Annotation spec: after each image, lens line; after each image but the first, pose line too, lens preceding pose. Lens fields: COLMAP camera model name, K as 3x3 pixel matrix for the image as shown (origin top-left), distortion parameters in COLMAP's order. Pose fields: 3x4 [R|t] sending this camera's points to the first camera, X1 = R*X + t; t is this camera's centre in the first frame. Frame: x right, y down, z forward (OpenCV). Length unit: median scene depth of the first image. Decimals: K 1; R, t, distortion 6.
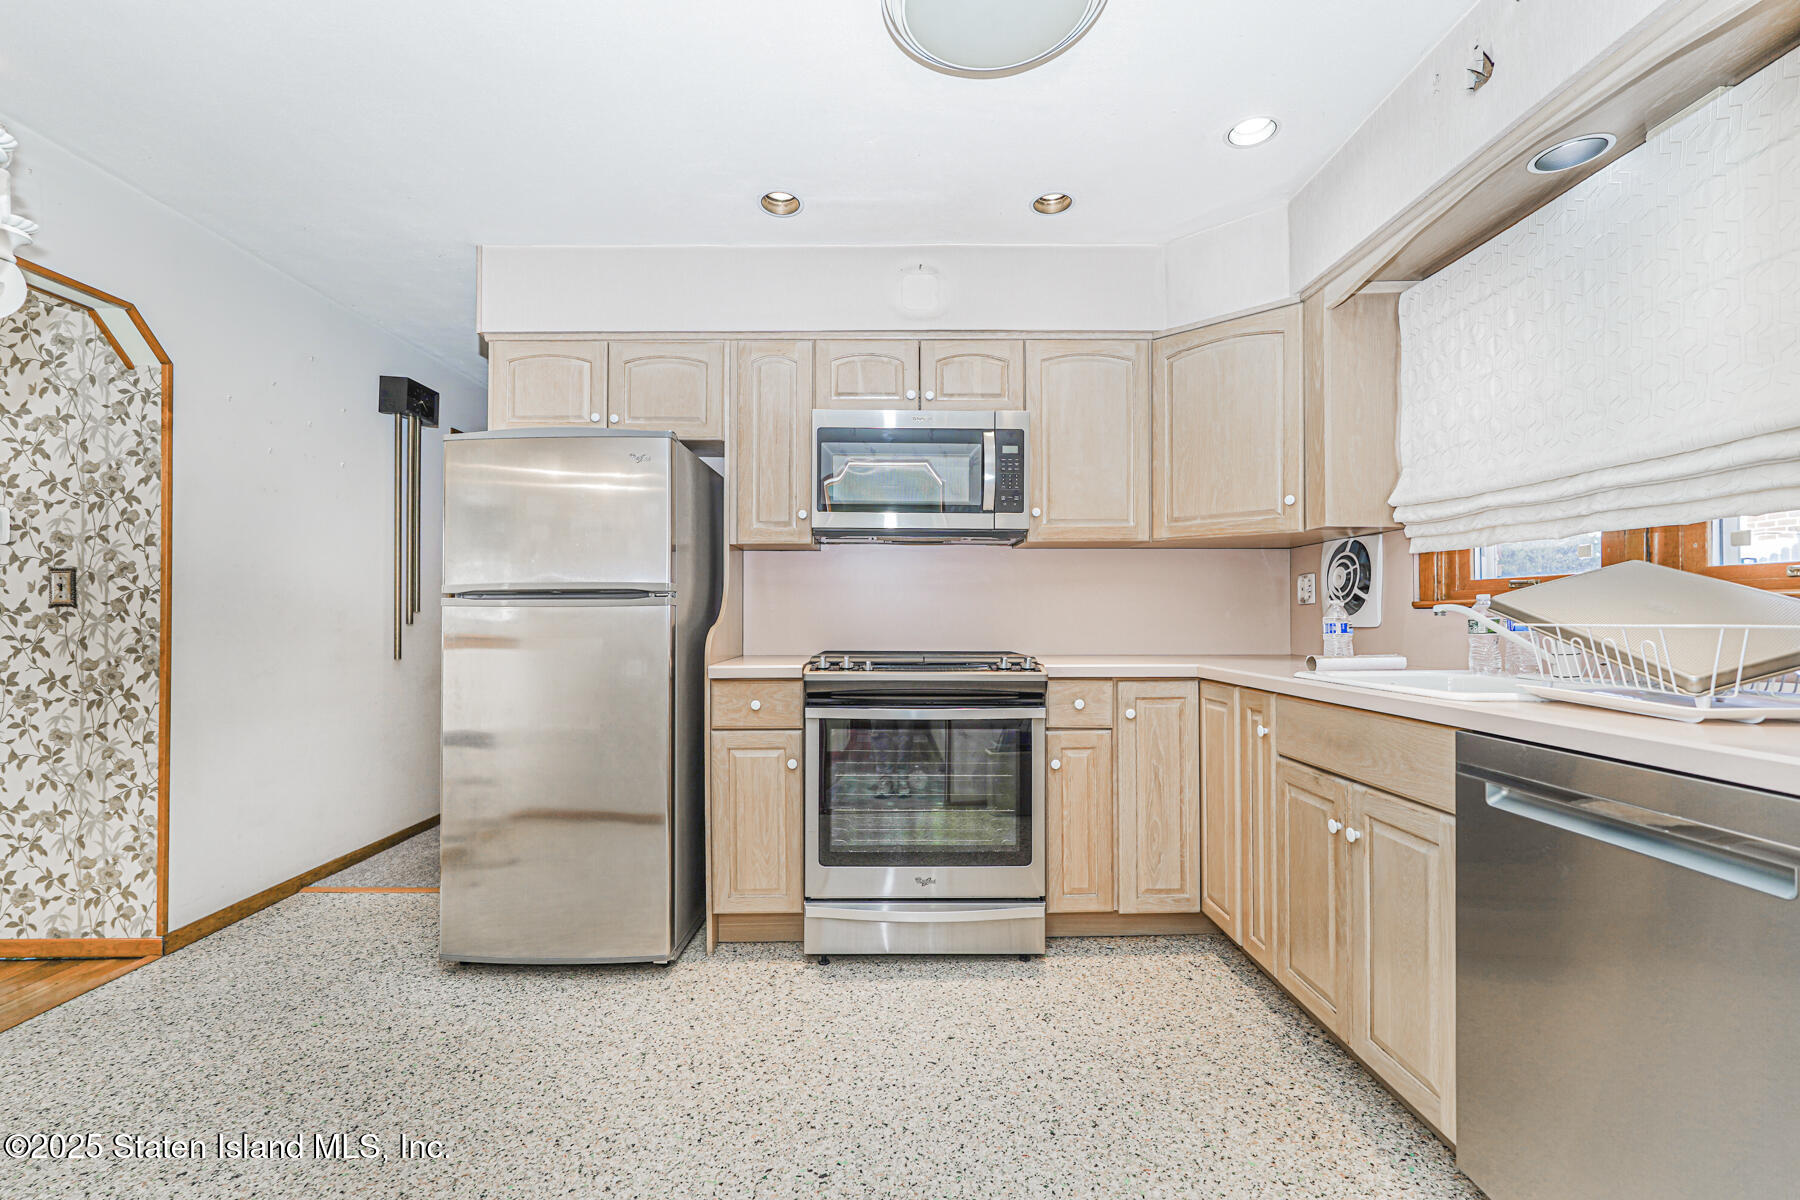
lens RADIAL K [[804.1, 0, 902.1], [0, 804.1, 609.6], [0, 0, 1]] dist [-0.002748, 0.000901]
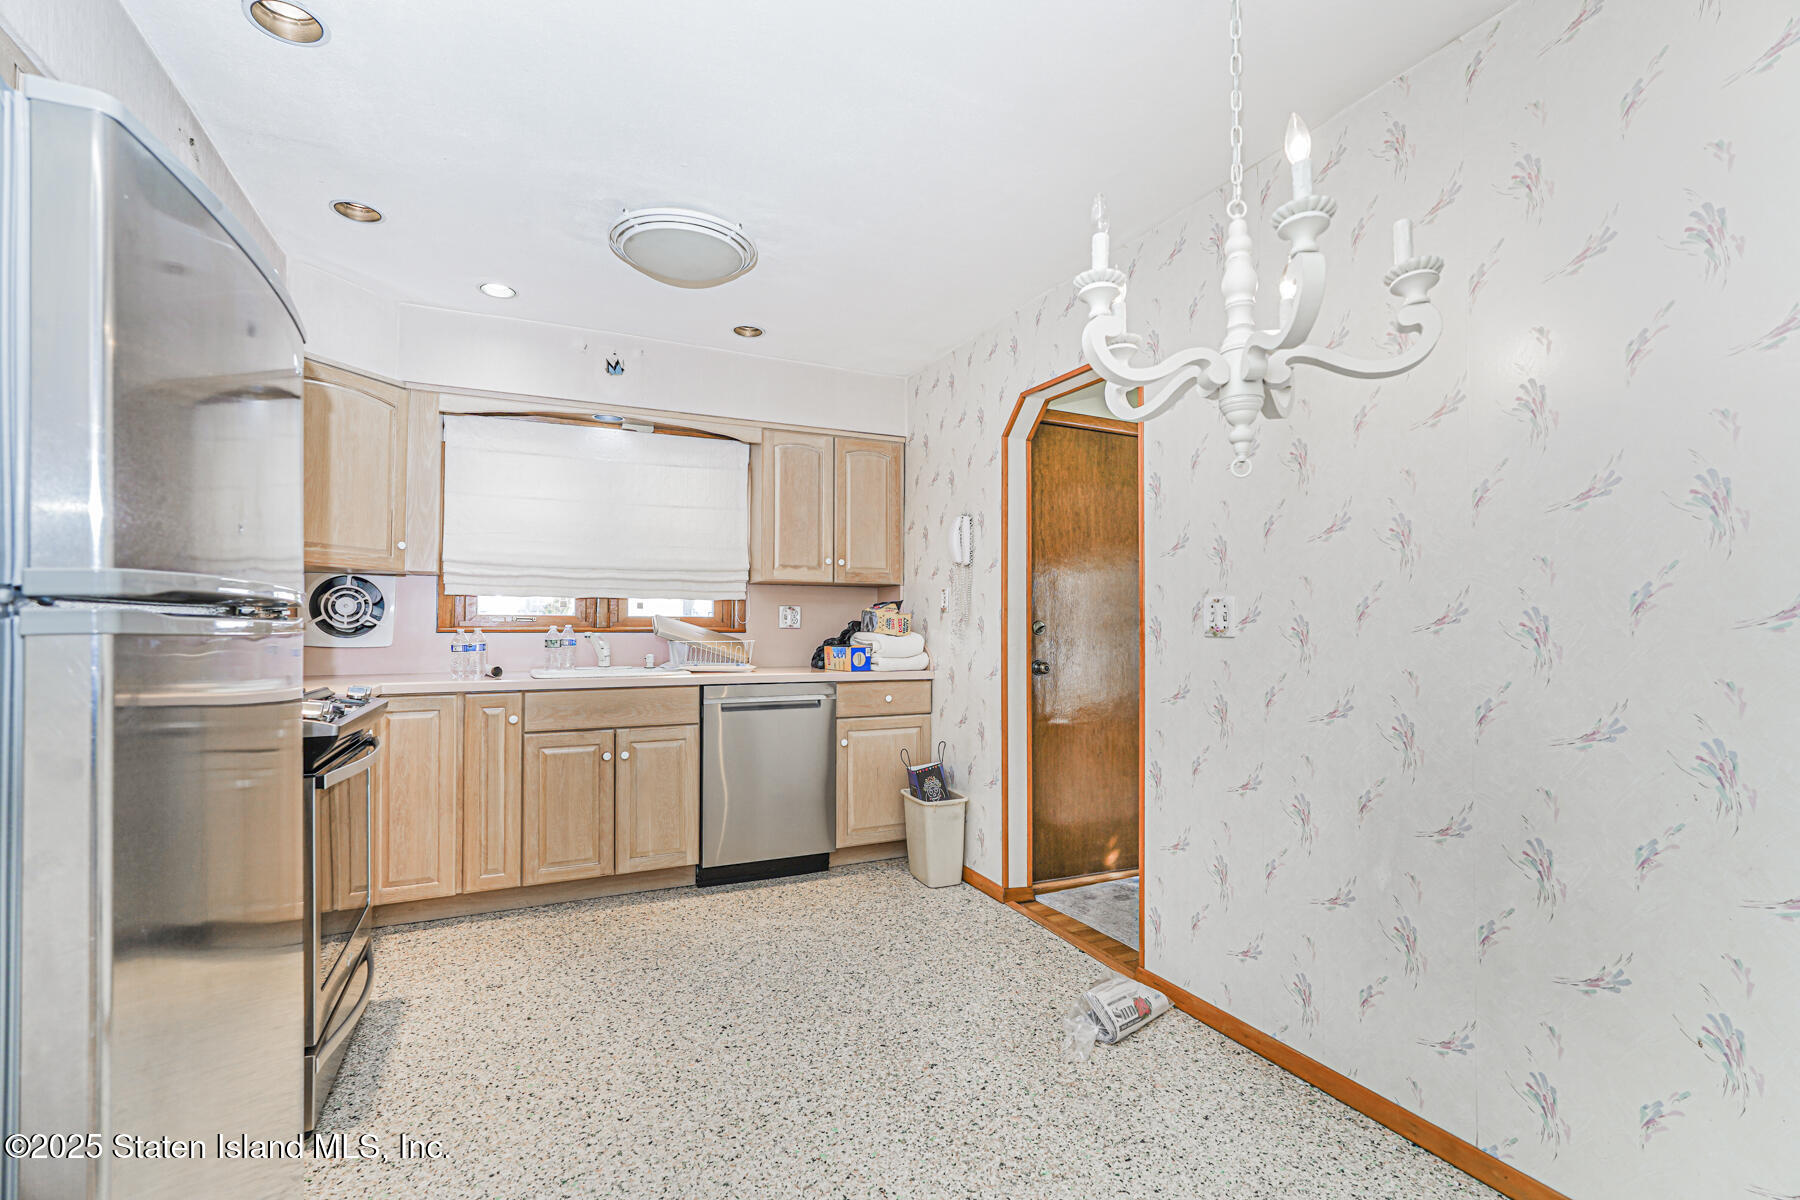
lens RADIAL K [[804.1, 0, 902.1], [0, 804.1, 609.6], [0, 0, 1]] dist [-0.002748, 0.000901]
pose [[-0.424465, 0.023595, 0.905137, -0.959345], [-0.006333, 0.999559, -0.029026, -0.005787], [-0.905422, -0.018052, -0.424128, 0.820349]]
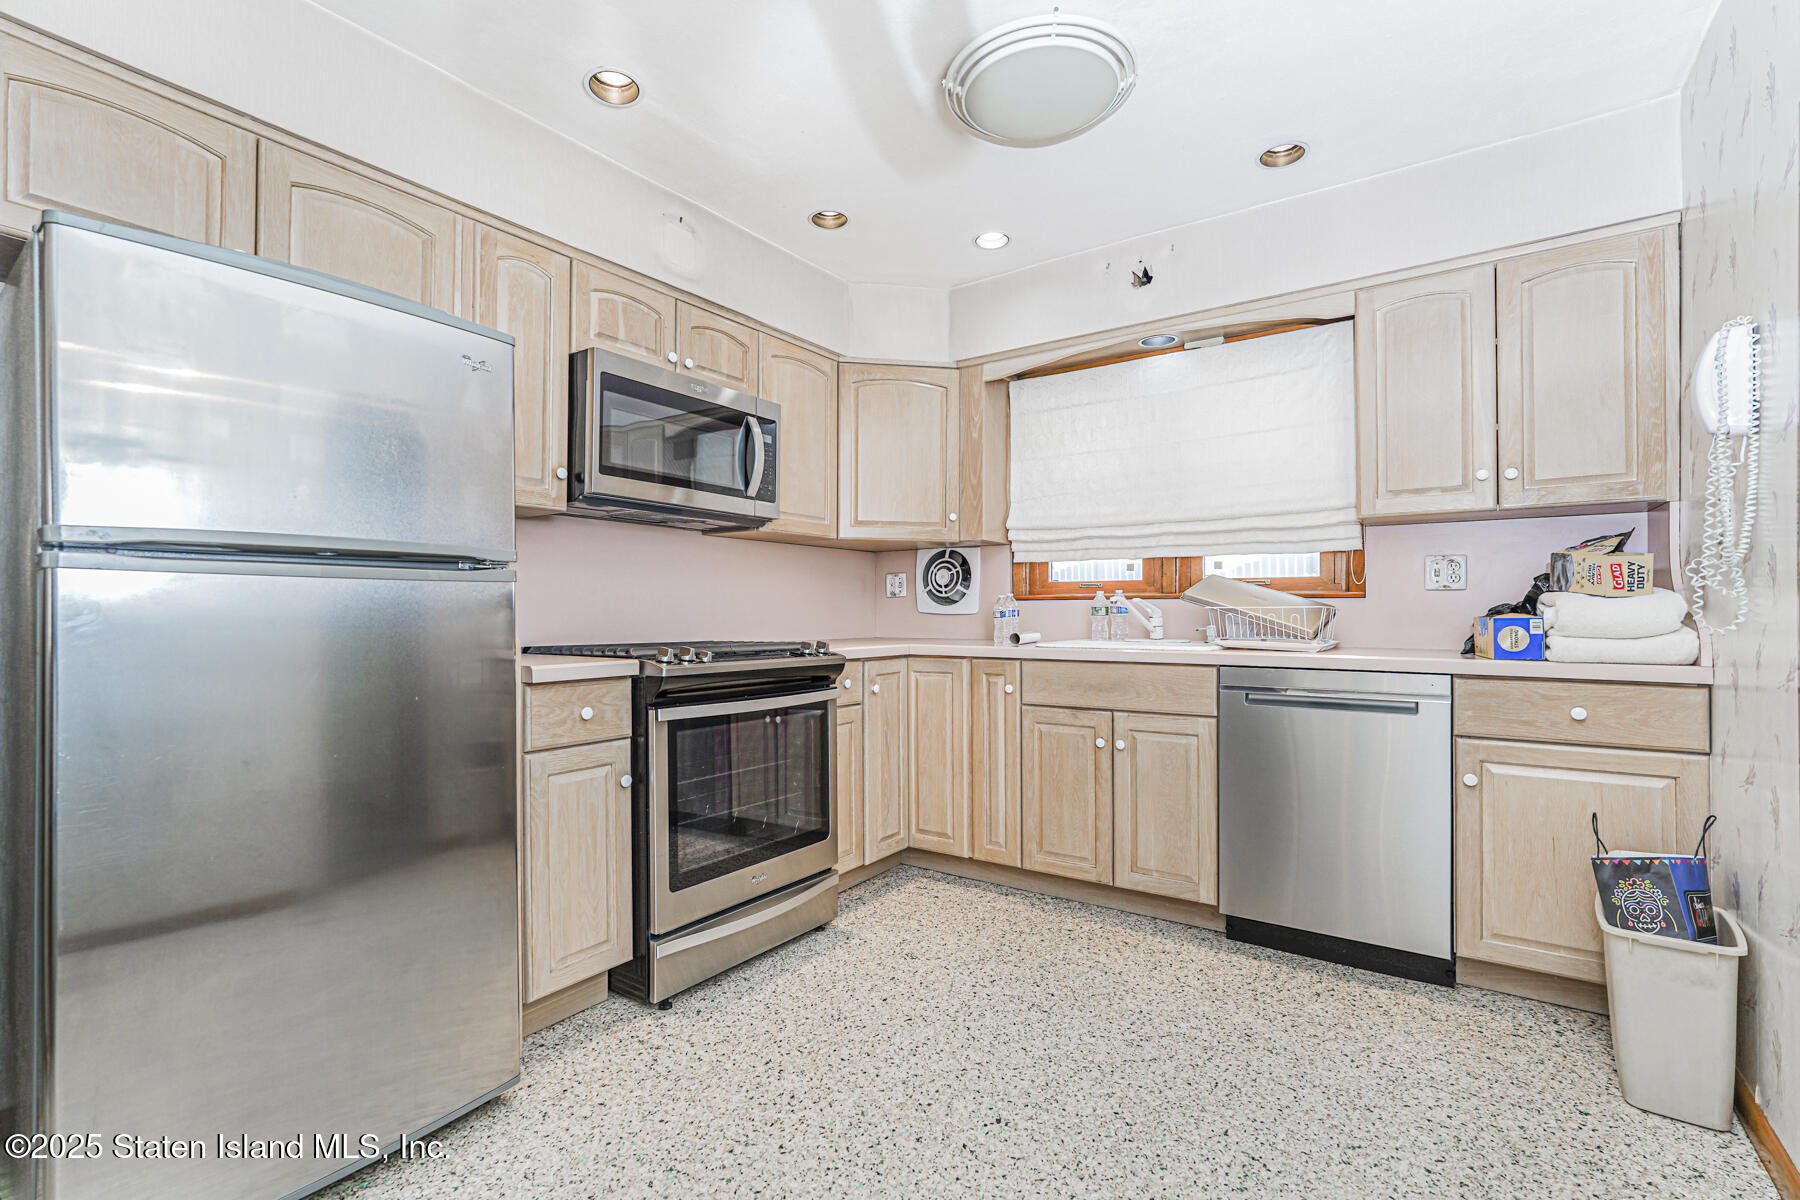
lens RADIAL K [[814.4, 0, 896.5], [0, 814.4, 604.7], [0, 0, 1]] dist [-0.004343, 0.000377]
pose [[0.583702, 0.008391, 0.811925, -0.649802], [-0.005589, 0.999964, -0.006316, 0.016421], [-0.811949, -0.000851, 0.583728, 0.294168]]
